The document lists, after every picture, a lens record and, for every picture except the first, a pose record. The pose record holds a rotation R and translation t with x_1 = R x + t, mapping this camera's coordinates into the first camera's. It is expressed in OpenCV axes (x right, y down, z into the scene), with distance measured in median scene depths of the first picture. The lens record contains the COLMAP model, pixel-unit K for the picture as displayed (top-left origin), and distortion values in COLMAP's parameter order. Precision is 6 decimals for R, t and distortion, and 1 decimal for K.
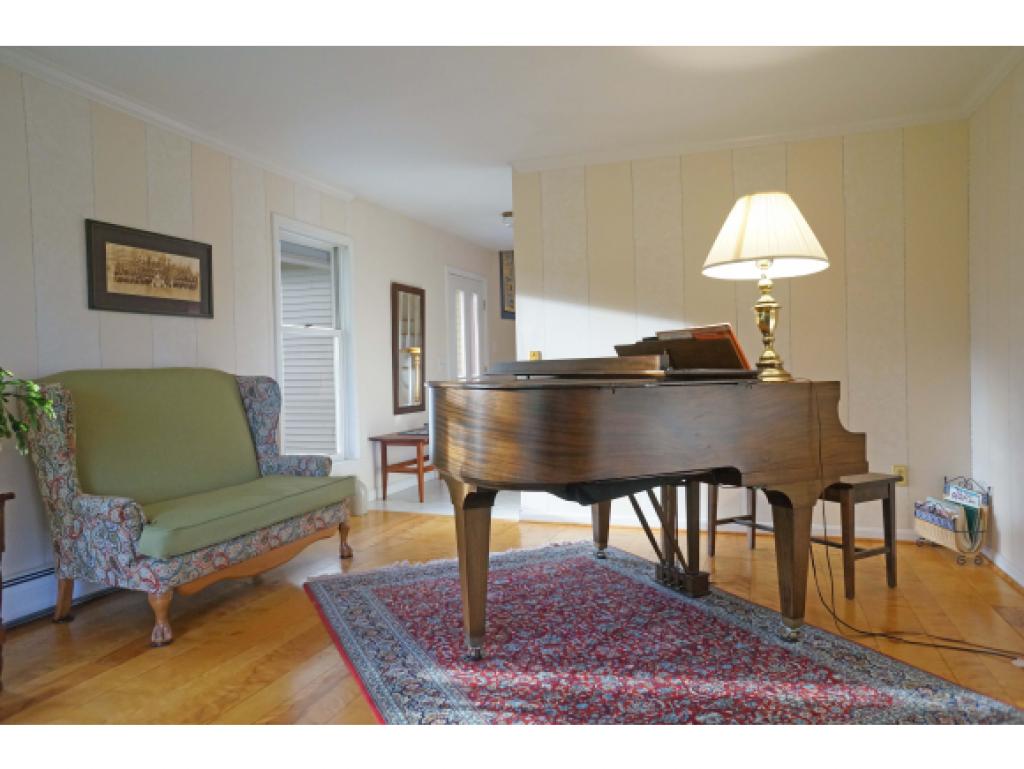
lens RADIAL K [[688.7, 0, 512.5], [0, 688.7, 384.6], [0, 0, 1]] dist [-0.053664, 0.068529]
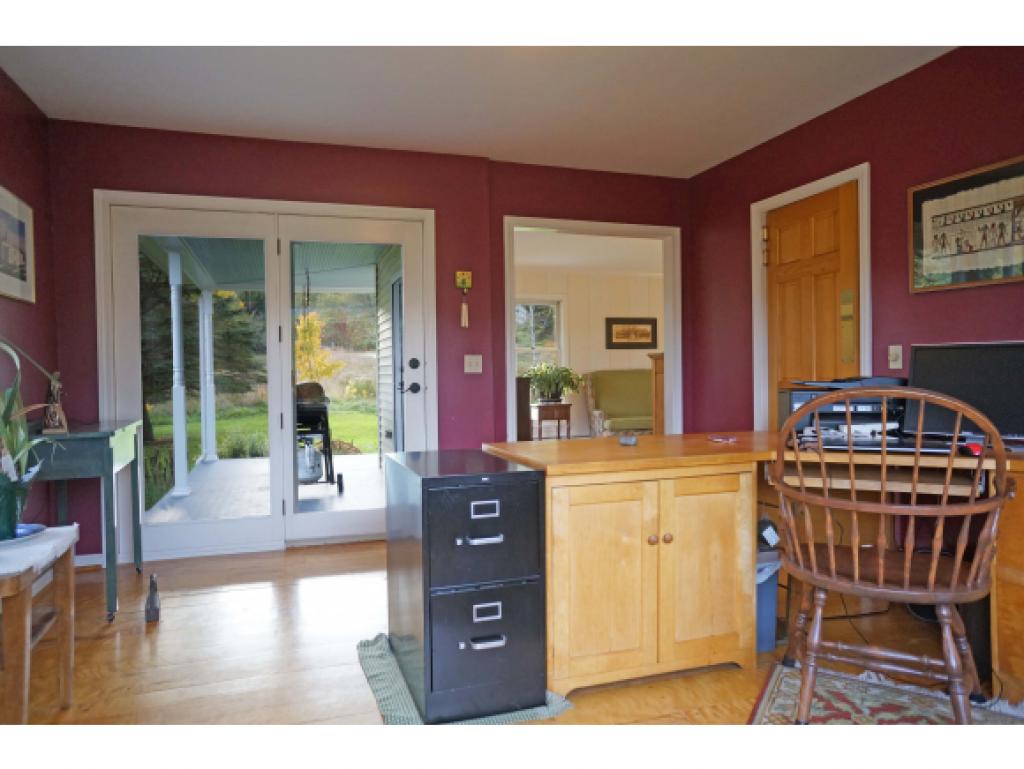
lens RADIAL K [[688.7, 0, 512.0], [0, 688.7, 381.7], [0, 0, 1]] dist [-0.053664, 0.068529]
pose [[0.605095, 0.023749, -0.795799, 1.376967], [-0.015399, 0.999717, 0.018125, -0.017609], [0.796004, 0.001287, 0.605290, -1.022173]]
